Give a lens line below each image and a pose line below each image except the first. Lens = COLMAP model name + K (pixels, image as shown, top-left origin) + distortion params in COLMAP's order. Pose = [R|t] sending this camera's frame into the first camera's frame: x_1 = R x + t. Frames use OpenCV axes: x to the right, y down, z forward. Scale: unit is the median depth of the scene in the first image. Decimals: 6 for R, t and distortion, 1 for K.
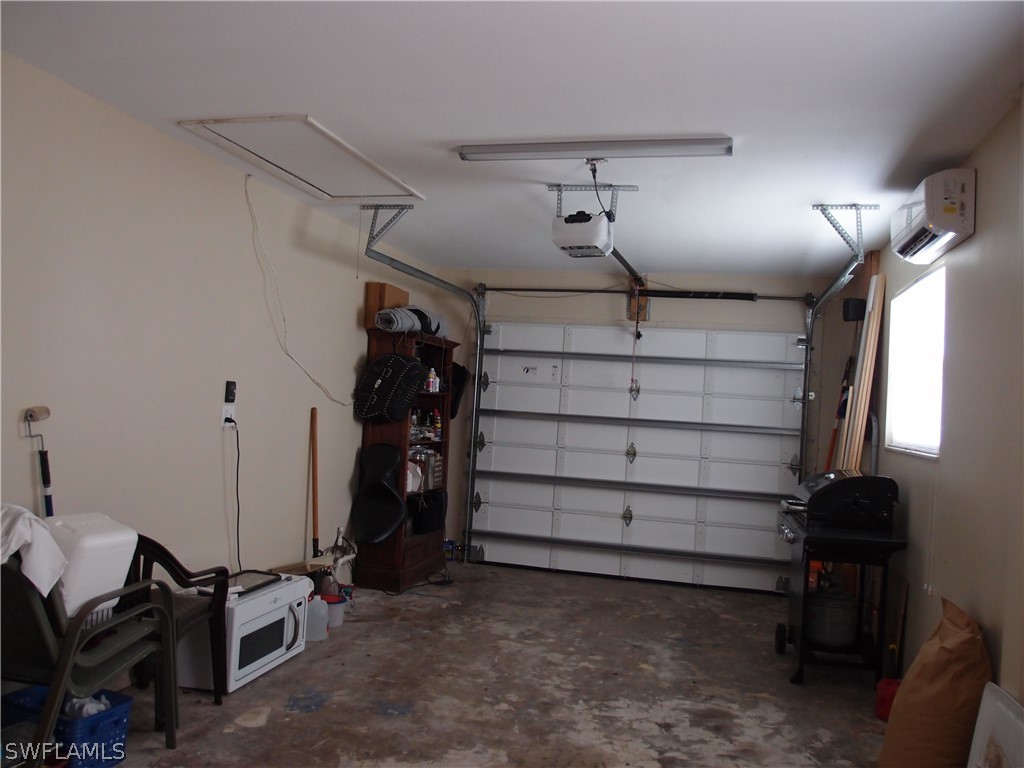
lens RADIAL K [[836.0, 0, 511.2], [0, 836.0, 385.3], [0, 0, 1]] dist [-0.075745, 0.042634]
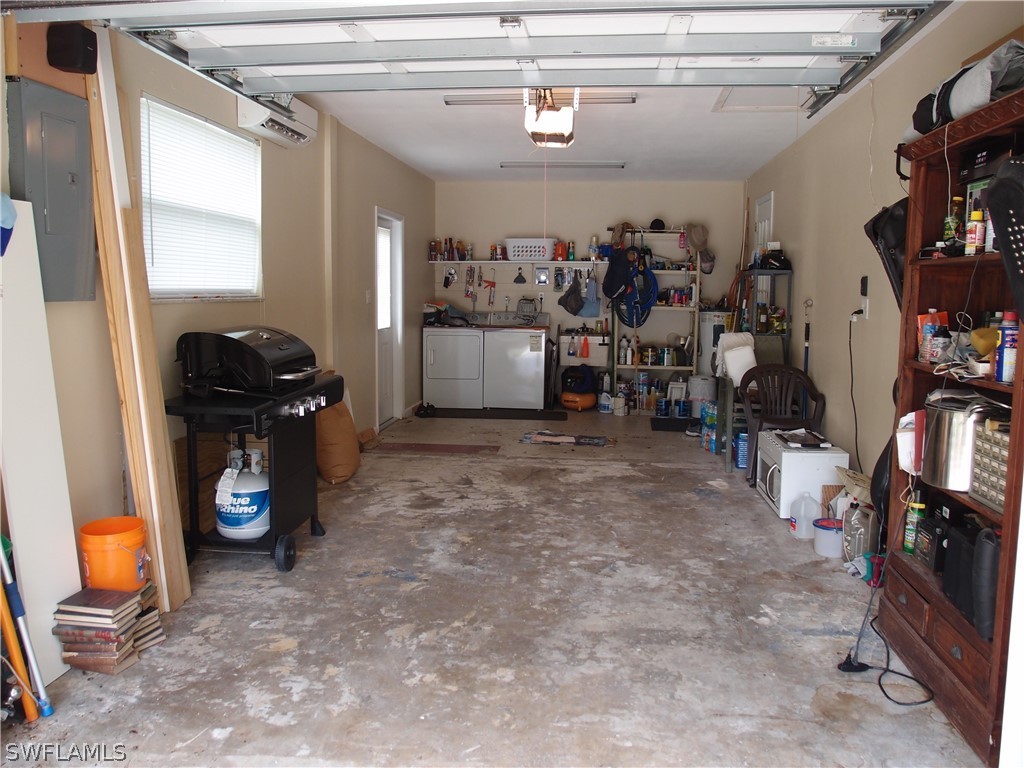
lens RADIAL K [[836.0, 0, 511.4], [0, 836.0, 384.2], [0, 0, 1]] dist [-0.075745, 0.042634]
pose [[-0.989304, -0.054402, -0.135345, 0.259118], [-0.065629, 0.994639, 0.079913, 0.079940], [0.130271, 0.087941, -0.987571, 2.021575]]
